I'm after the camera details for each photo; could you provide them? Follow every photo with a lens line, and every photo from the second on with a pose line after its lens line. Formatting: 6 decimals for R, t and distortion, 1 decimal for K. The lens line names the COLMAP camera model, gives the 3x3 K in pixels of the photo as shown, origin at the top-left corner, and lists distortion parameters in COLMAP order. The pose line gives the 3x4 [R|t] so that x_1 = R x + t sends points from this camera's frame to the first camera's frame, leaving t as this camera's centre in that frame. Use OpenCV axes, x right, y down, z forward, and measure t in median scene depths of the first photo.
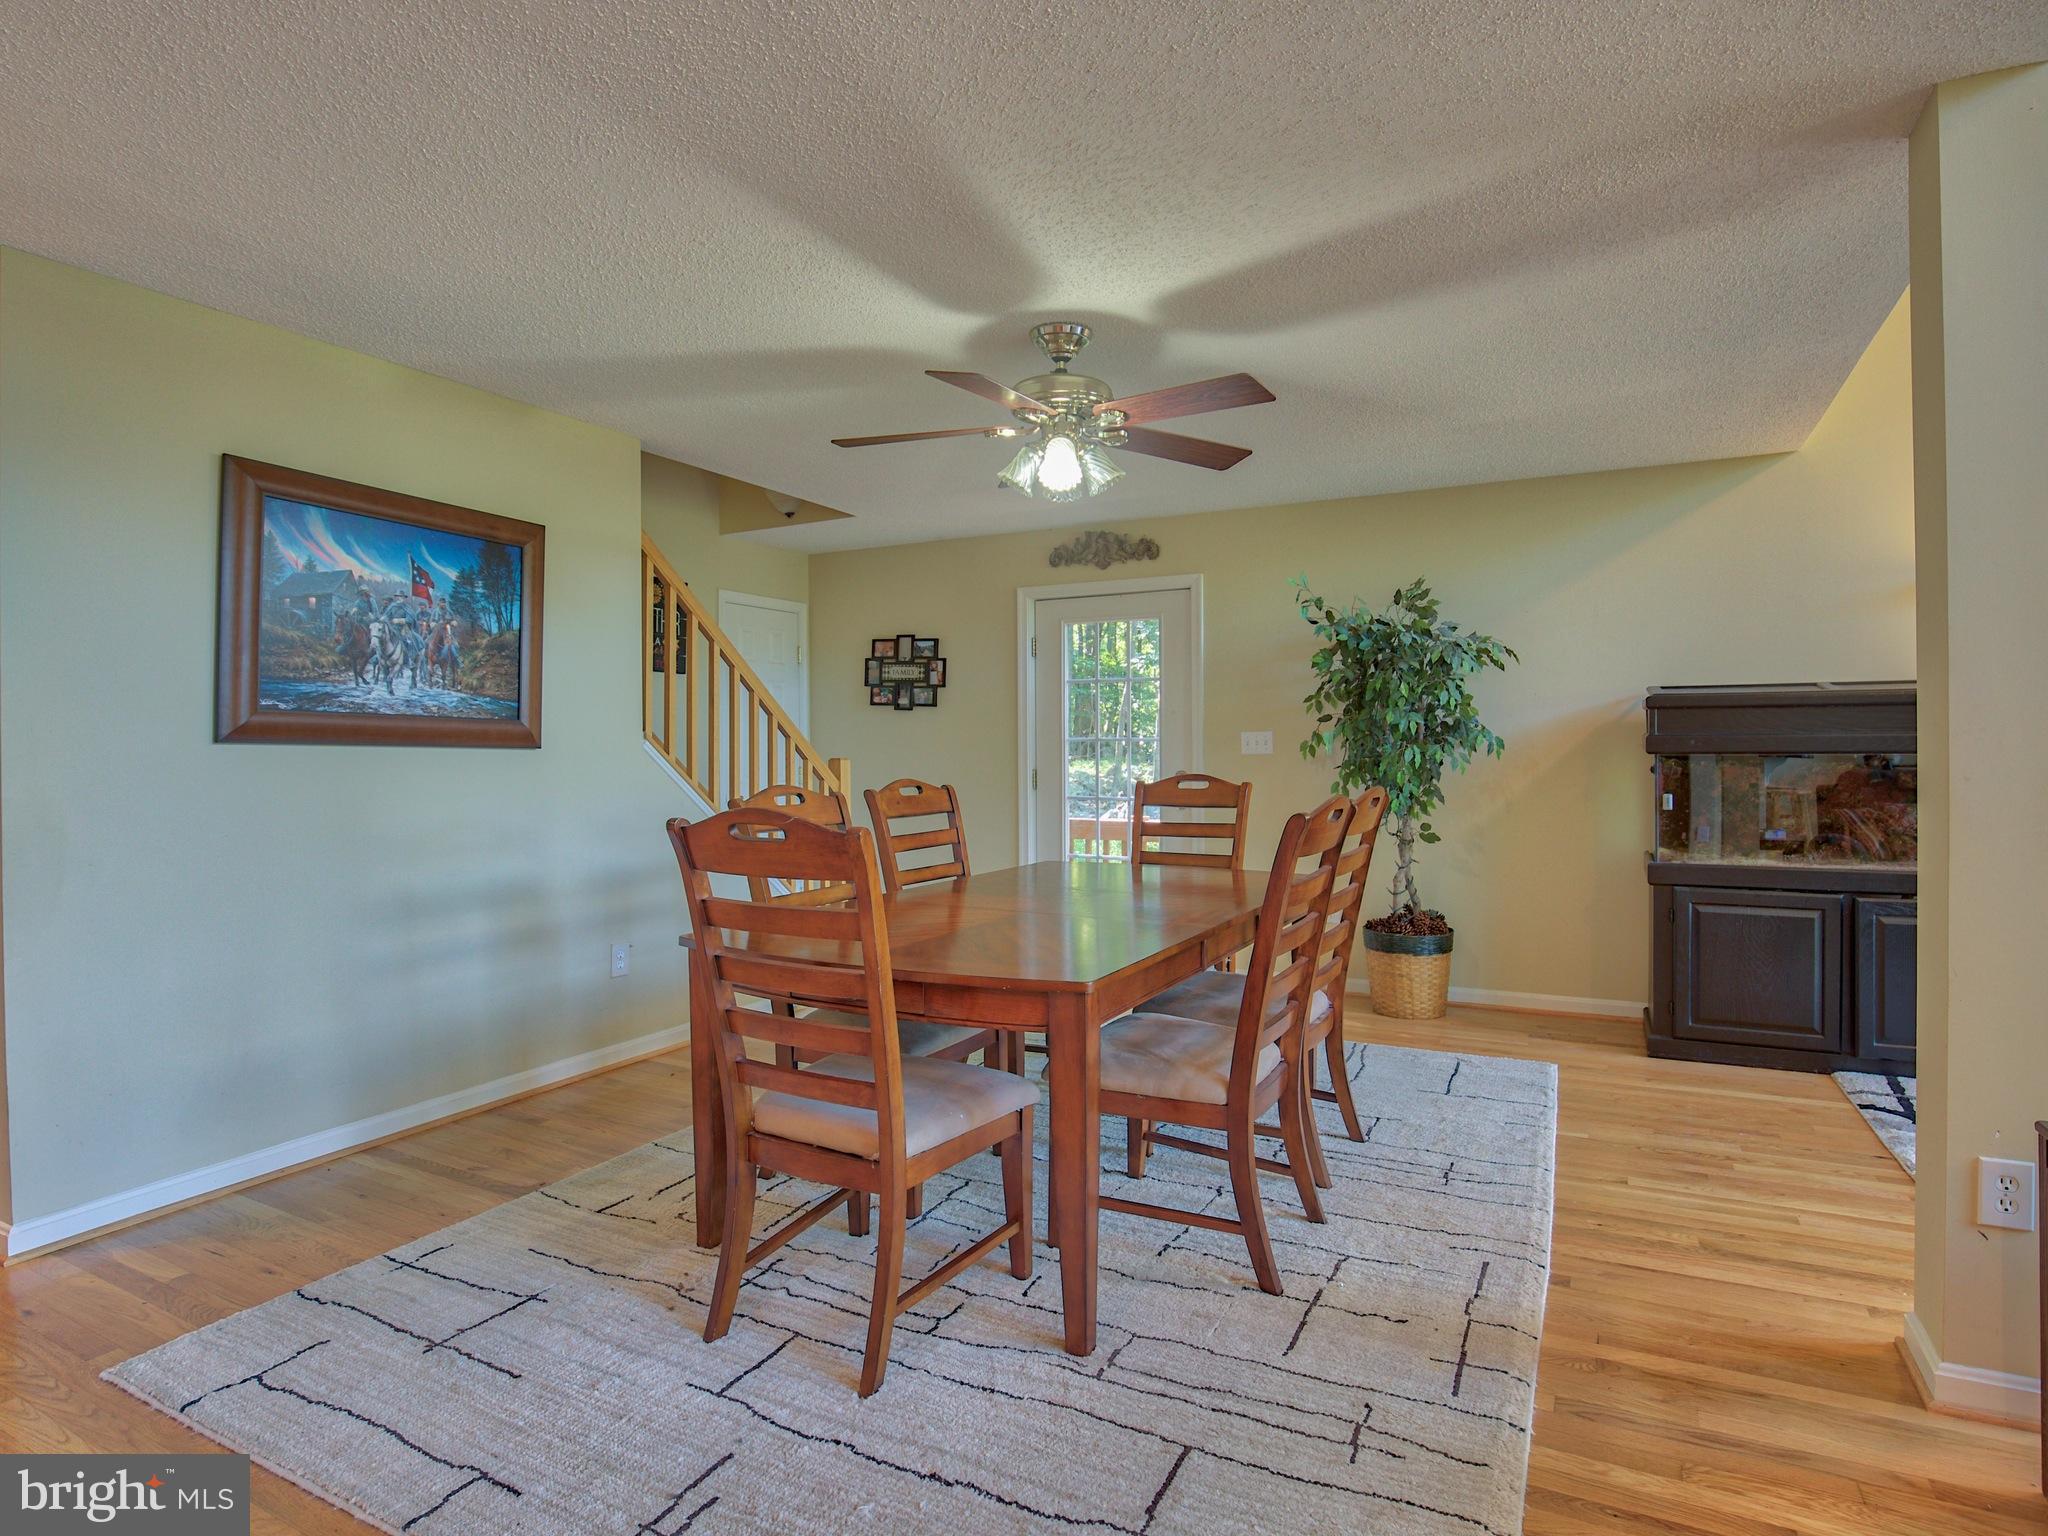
lens RADIAL K [[1061.2, 0, 1104.1], [0, 1061.2, 751.2], [0, 0, 1]] dist [-0.027438, 0.003254]
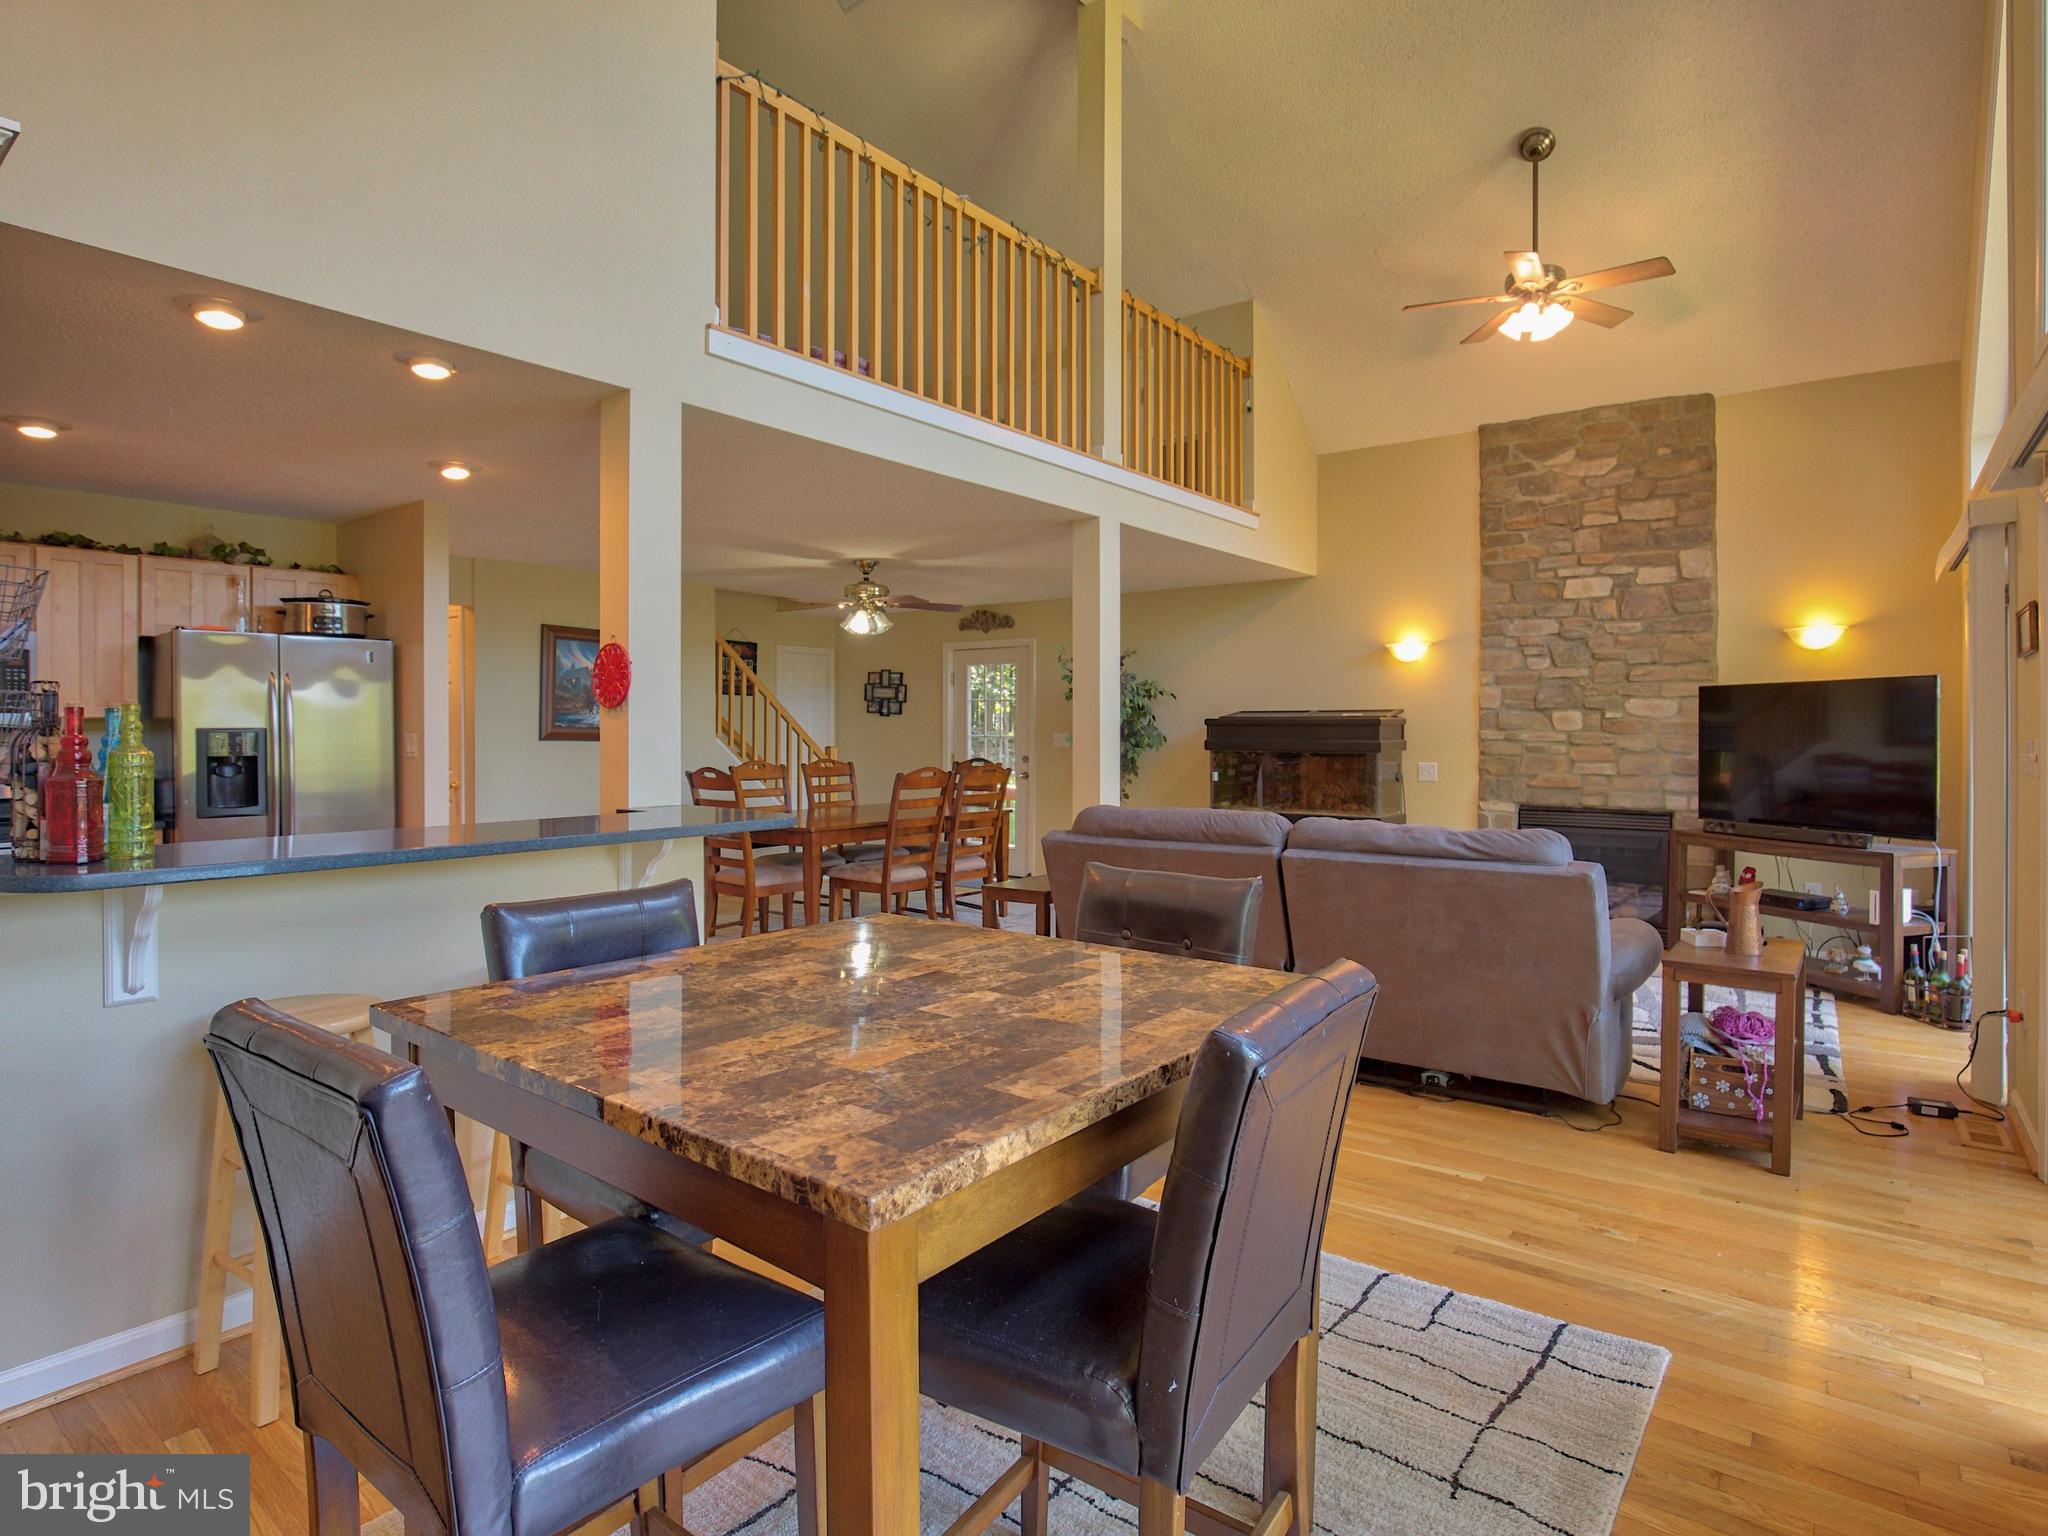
lens RADIAL K [[1105.5, 0, 1046.2], [0, 1105.5, 729.0], [0, 0, 1]] dist [-0.030562, 0.006005]
pose [[0.974750, 0.007091, -0.223185, 0.721758], [-0.006888, 0.999975, 0.001685, -0.036909], [0.223191, -0.000105, 0.974775, -1.017770]]
